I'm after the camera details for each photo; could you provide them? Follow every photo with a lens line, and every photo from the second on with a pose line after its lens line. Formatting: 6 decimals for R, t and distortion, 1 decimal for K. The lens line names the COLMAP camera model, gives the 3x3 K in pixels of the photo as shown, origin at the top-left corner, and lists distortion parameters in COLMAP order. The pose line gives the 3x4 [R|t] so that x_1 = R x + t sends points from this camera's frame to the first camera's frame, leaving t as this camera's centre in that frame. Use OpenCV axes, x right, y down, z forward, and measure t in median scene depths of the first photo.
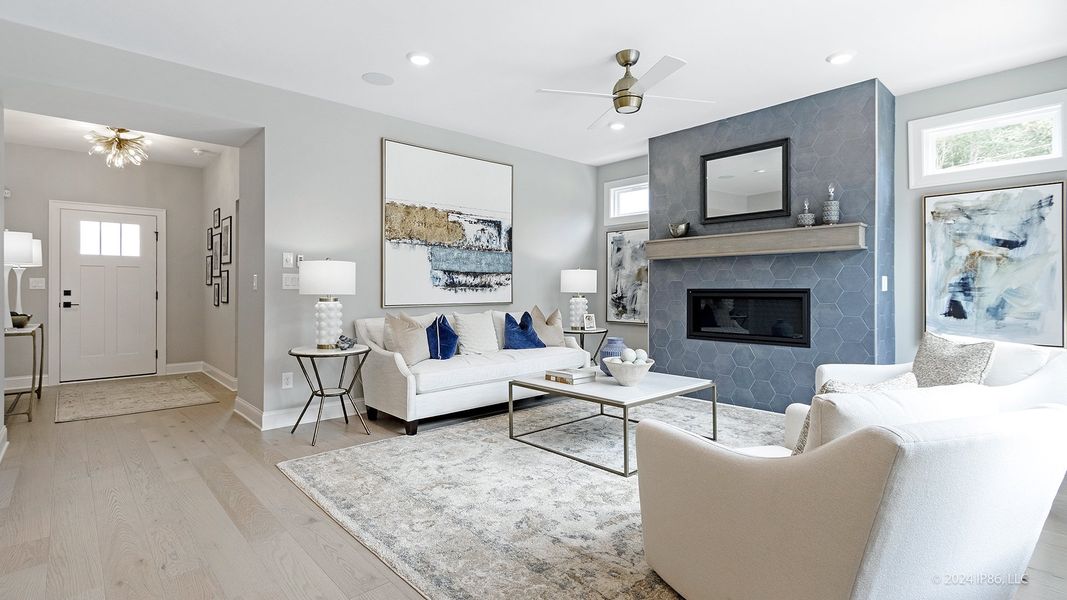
lens RADIAL K [[500.2, 0, 526.6], [0, 500.2, 291.1], [0, 0, 1]] dist [0.000592, -0.000177]
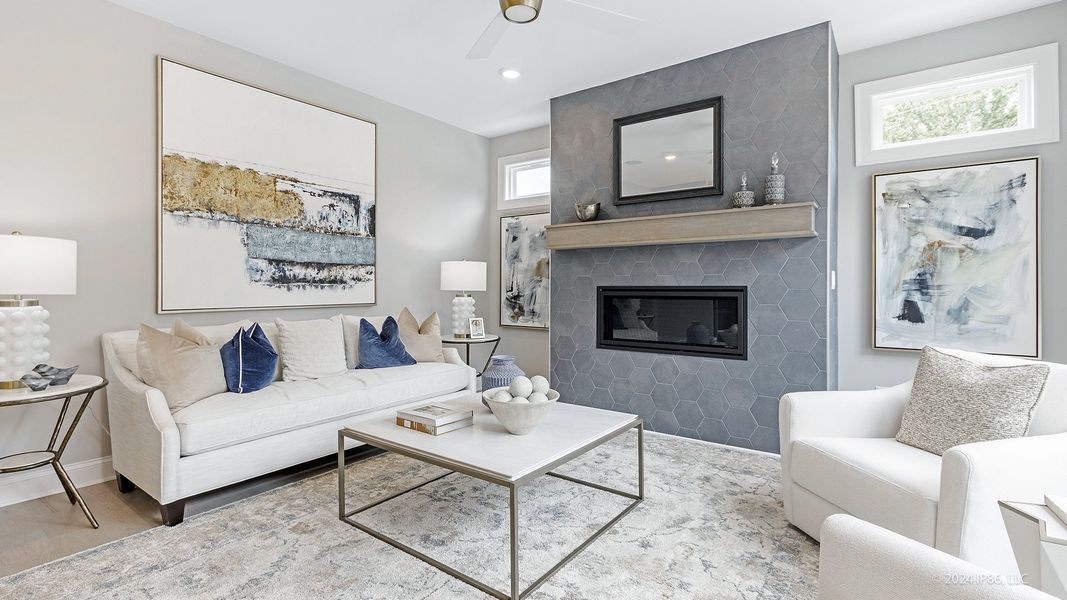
lens RADIAL K [[486.0, 0, 530.0], [0, 486.0, 288.0], [0, 0, 1]] dist [0.003382, -0.001646]
pose [[0.979973, 0.001305, 0.199126, 0.064585], [-0.001150, 0.999999, -0.000895, -0.000735], [-0.199127, 0.000648, 0.979973, 0.272918]]
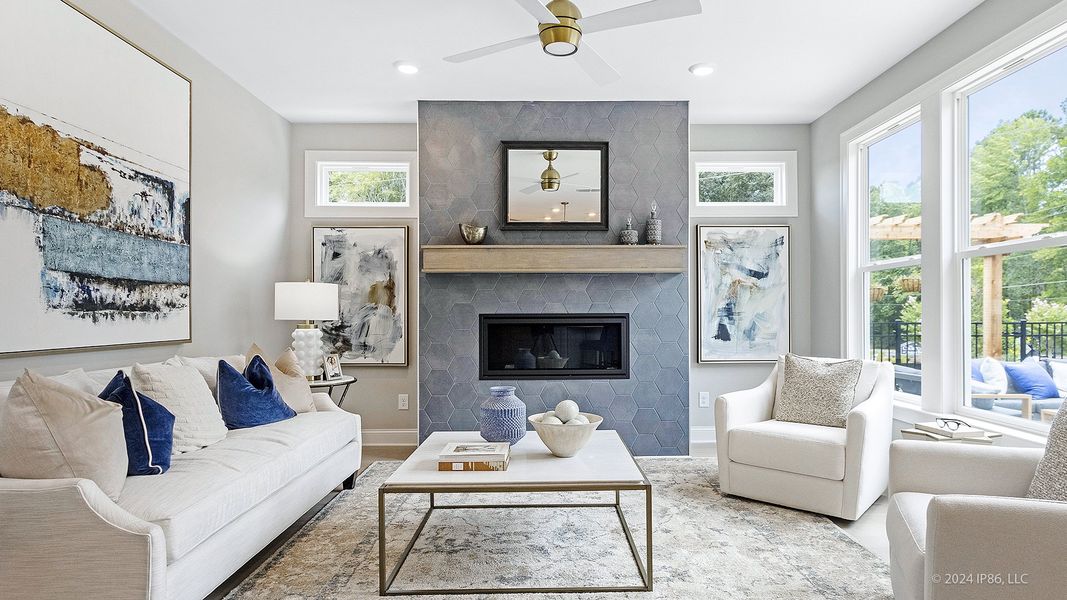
lens RADIAL K [[600.6, 0, 535.7], [0, 600.6, 316.0], [0, 0, 1]] dist [0.000806, -0.001885]
pose [[0.653926, -0.002537, 0.756554, -0.323553], [0.005711, 0.999982, -0.001584, 0.000510], [-0.756537, 0.005356, 0.653929, 0.366746]]
